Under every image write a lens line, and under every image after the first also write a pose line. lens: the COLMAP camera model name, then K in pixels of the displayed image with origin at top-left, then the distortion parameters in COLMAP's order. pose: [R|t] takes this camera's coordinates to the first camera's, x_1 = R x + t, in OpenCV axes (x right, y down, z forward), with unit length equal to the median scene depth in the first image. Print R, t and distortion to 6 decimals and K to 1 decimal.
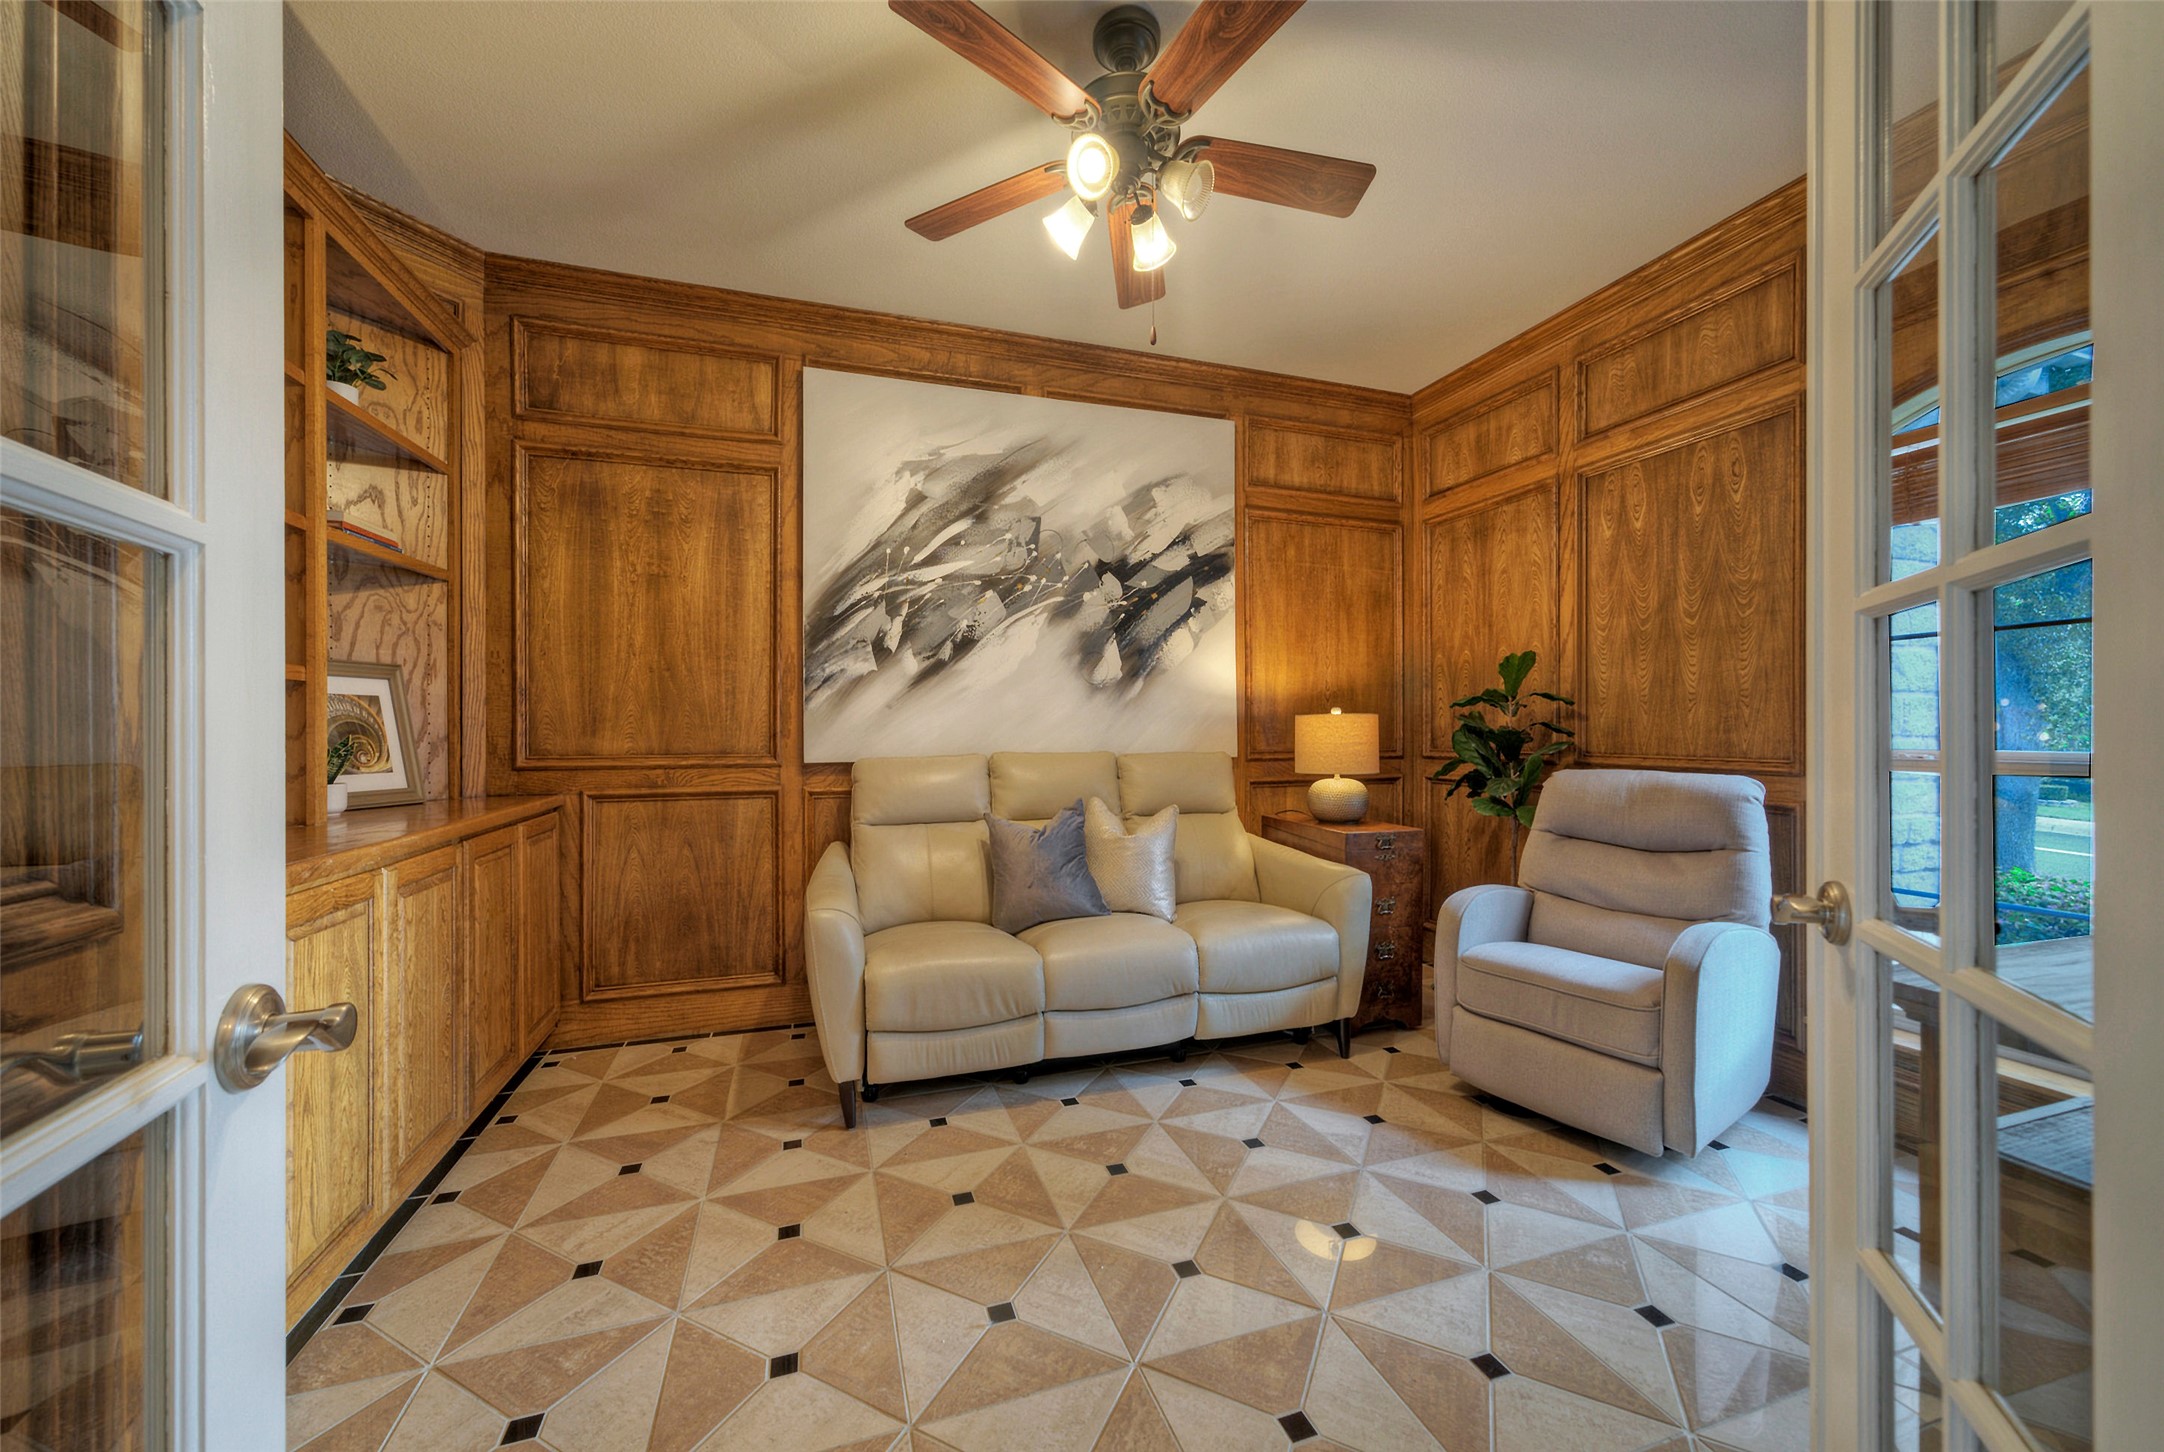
lens RADIAL K [[806.1, 0, 1068.9], [0, 806.1, 721.7], [0, 0, 1]] dist [-0.008761, 0.002403]
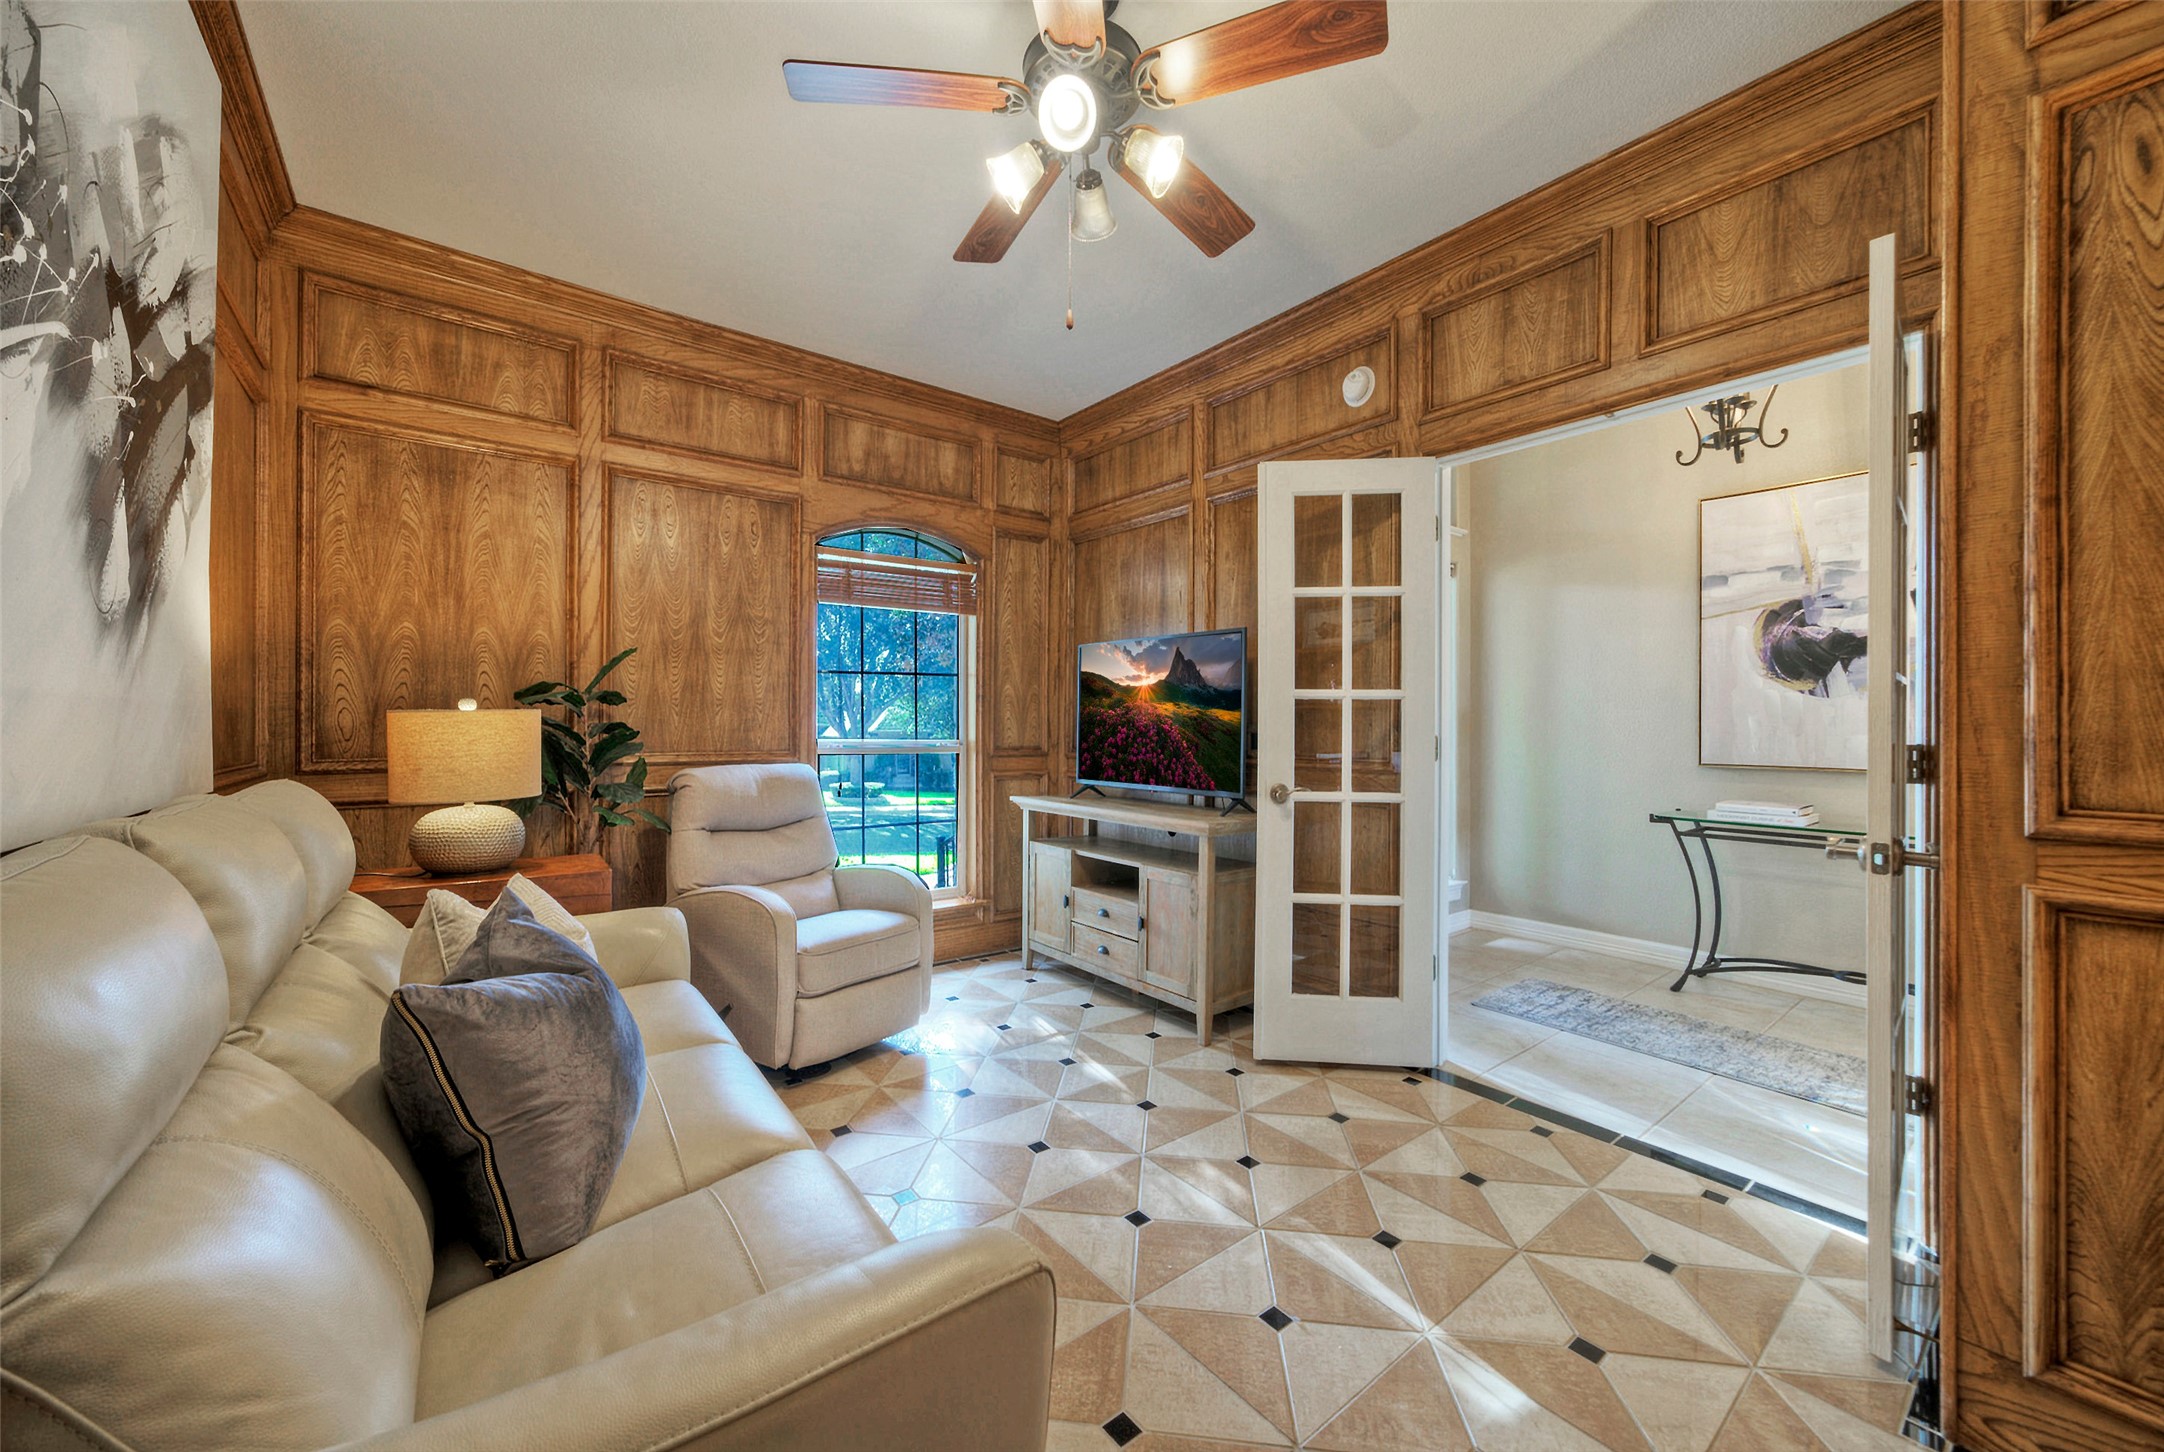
lens RADIAL K [[806.1, 0, 1063.1], [0, 806.1, 720.1], [0, 0, 1]] dist [-0.008761, 0.002403]
pose [[-0.341092, 0.000953, 0.940029, -0.435495], [-0.013733, 0.999888, -0.005997, -0.003196], [-0.939929, -0.014955, -0.341041, 0.744636]]
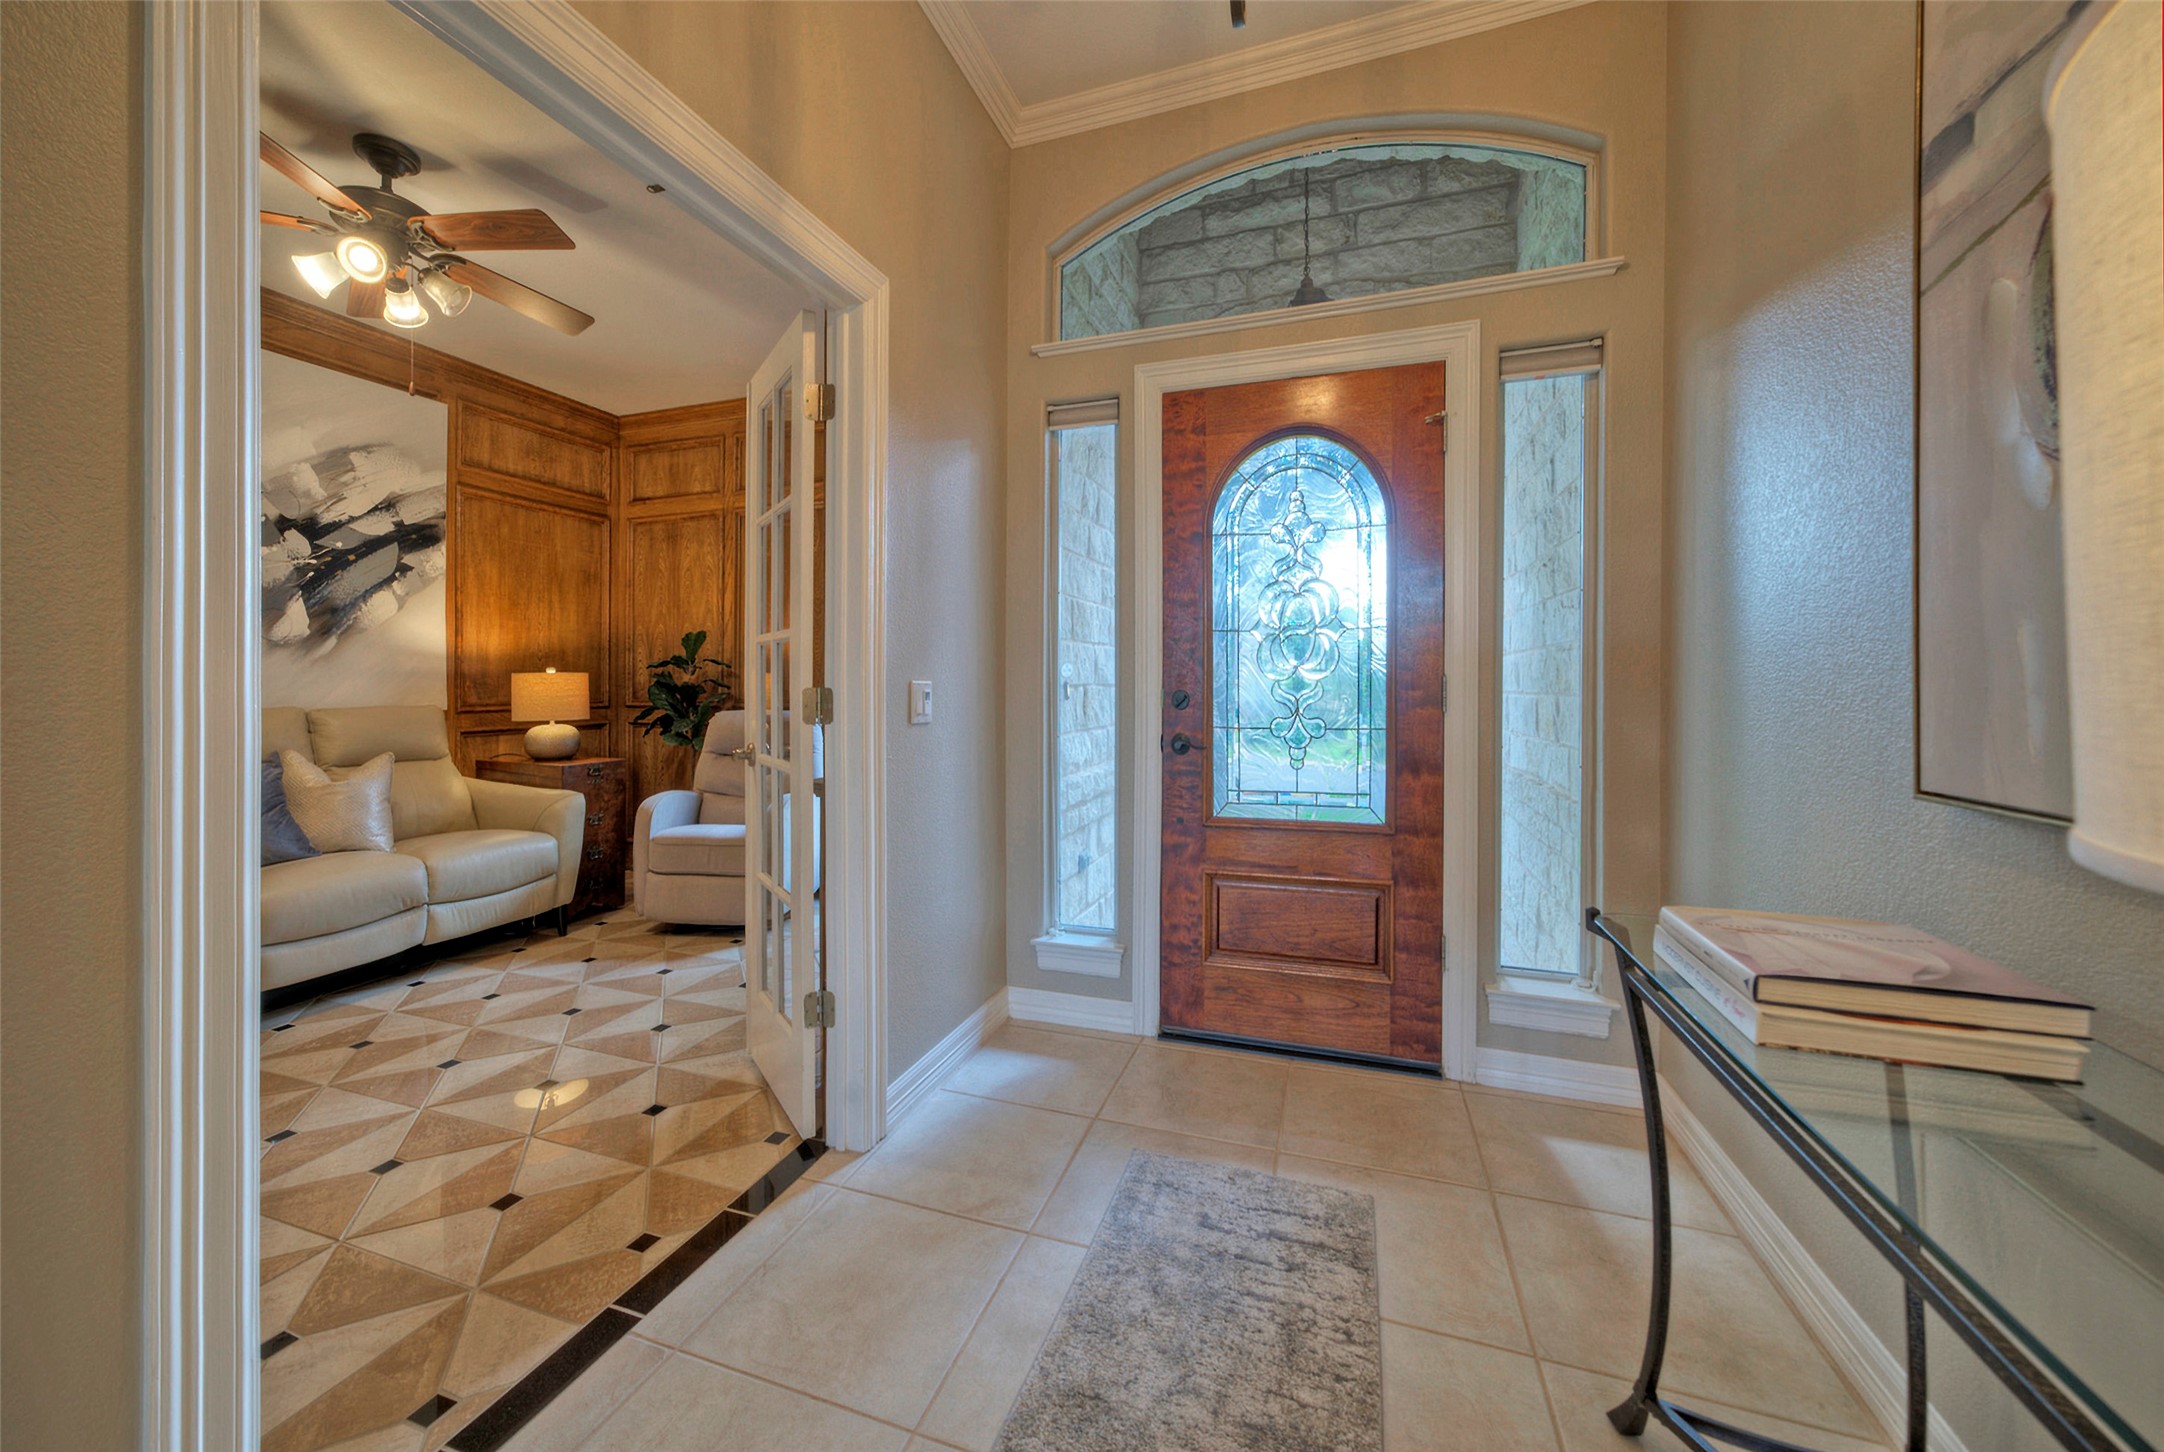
lens RADIAL K [[806.1, 0, 1090.5], [0, 806.1, 675.3], [0, 0, 1]] dist [-0.008761, 0.002403]
pose [[0.593630, 0.002357, 0.804735, -0.164084], [-0.004832, 0.999988, 0.000636, -0.009885], [-0.804723, -0.004266, 0.593634, -0.385236]]
